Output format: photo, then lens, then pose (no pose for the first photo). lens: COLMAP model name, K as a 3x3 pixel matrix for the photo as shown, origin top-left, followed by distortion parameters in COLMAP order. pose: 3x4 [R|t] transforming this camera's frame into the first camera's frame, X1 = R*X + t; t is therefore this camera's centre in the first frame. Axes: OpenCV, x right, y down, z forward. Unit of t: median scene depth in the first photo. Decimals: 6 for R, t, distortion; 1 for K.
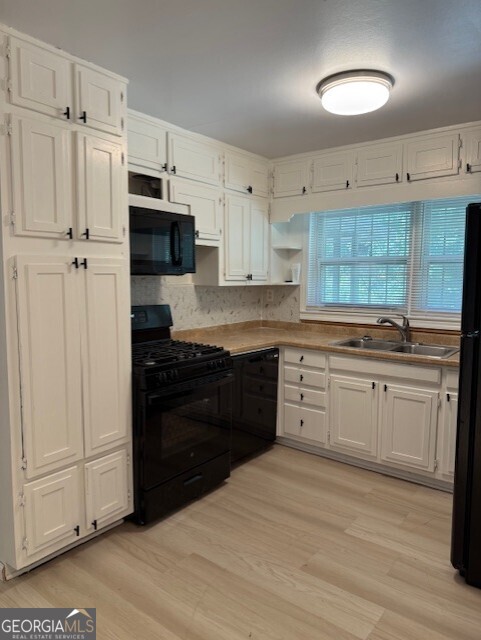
lens RADIAL K [[445.4, 0, 240.5], [0, 445.4, 320.0], [0, 0, 1]] dist [0.121457, -0.133541]
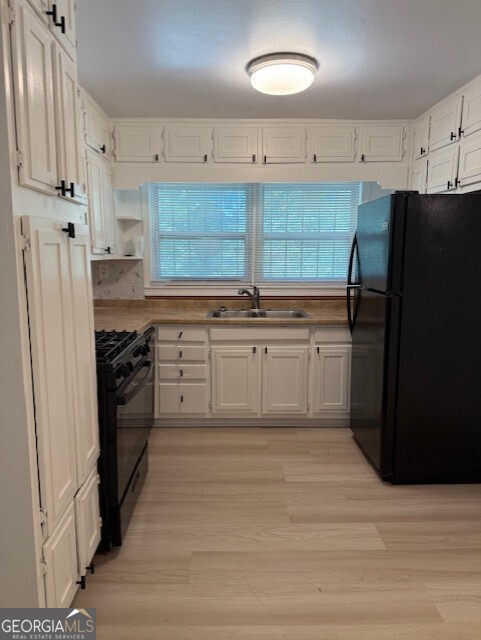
lens RADIAL K [[445.4, 0, 240.5], [0, 445.4, 320.0], [0, 0, 1]] dist [0.121457, -0.133541]
pose [[0.790081, -0.095982, 0.605441, -0.349519], [0.063113, 0.995154, 0.075404, -0.011091], [-0.609745, -0.021364, 0.792310, 0.145532]]
